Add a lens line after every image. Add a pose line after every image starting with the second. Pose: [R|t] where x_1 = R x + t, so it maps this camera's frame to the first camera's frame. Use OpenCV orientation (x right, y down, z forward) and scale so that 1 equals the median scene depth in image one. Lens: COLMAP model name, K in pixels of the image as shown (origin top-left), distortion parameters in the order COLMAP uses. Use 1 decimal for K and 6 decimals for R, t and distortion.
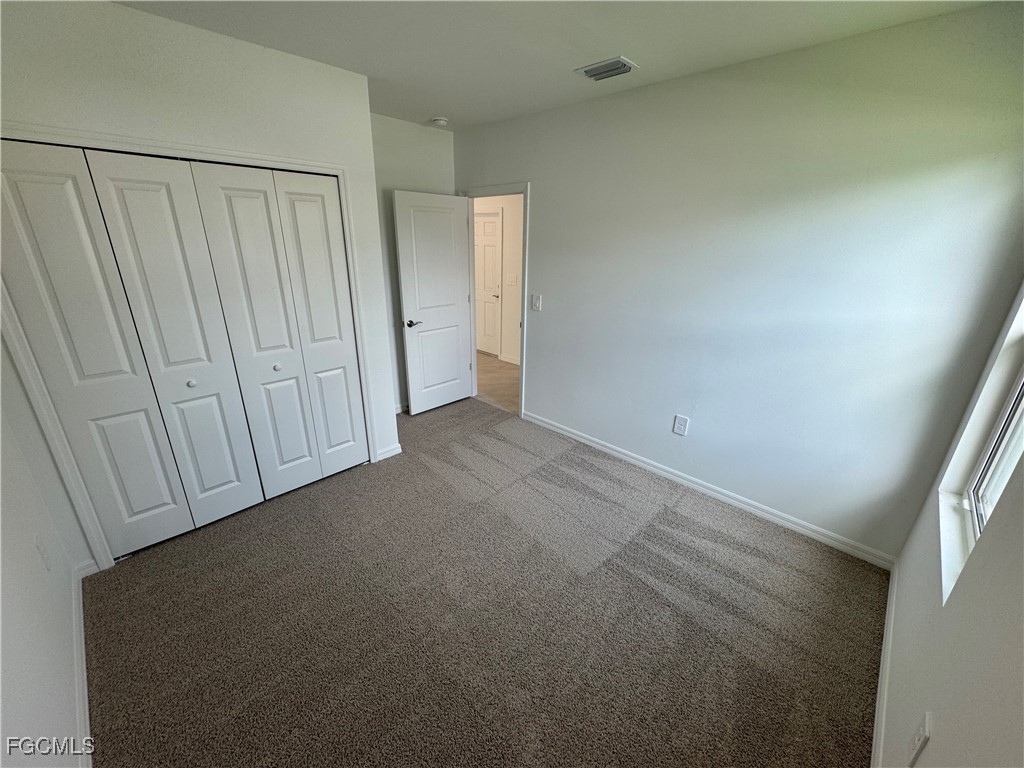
lens RADIAL K [[410.4, 0, 512.0], [0, 410.4, 384.0], [0, 0, 1]] dist [-0.001304, 0.000120]
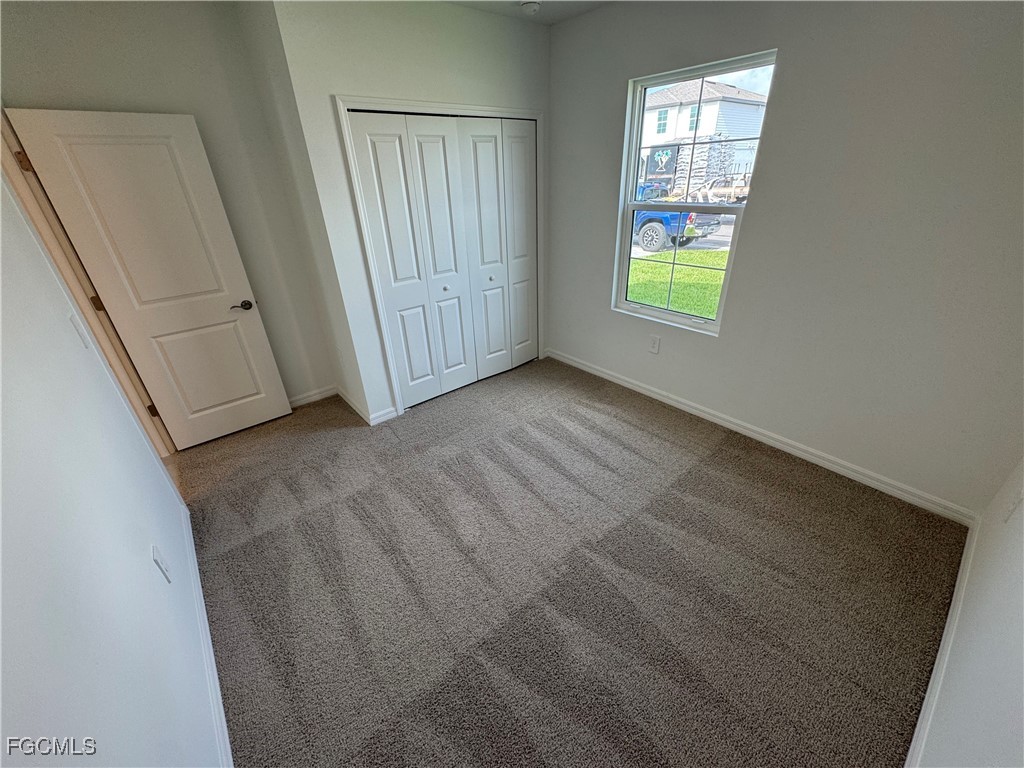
lens RADIAL K [[410.4, 0, 512.0], [0, 410.4, 384.0], [0, 0, 1]] dist [-0.001304, 0.000120]
pose [[0.993443, 0.007749, -0.114068, -0.239564], [0.007799, 0.990784, 0.135227, 0.080933], [0.114065, -0.135230, 0.984227, -0.234293]]
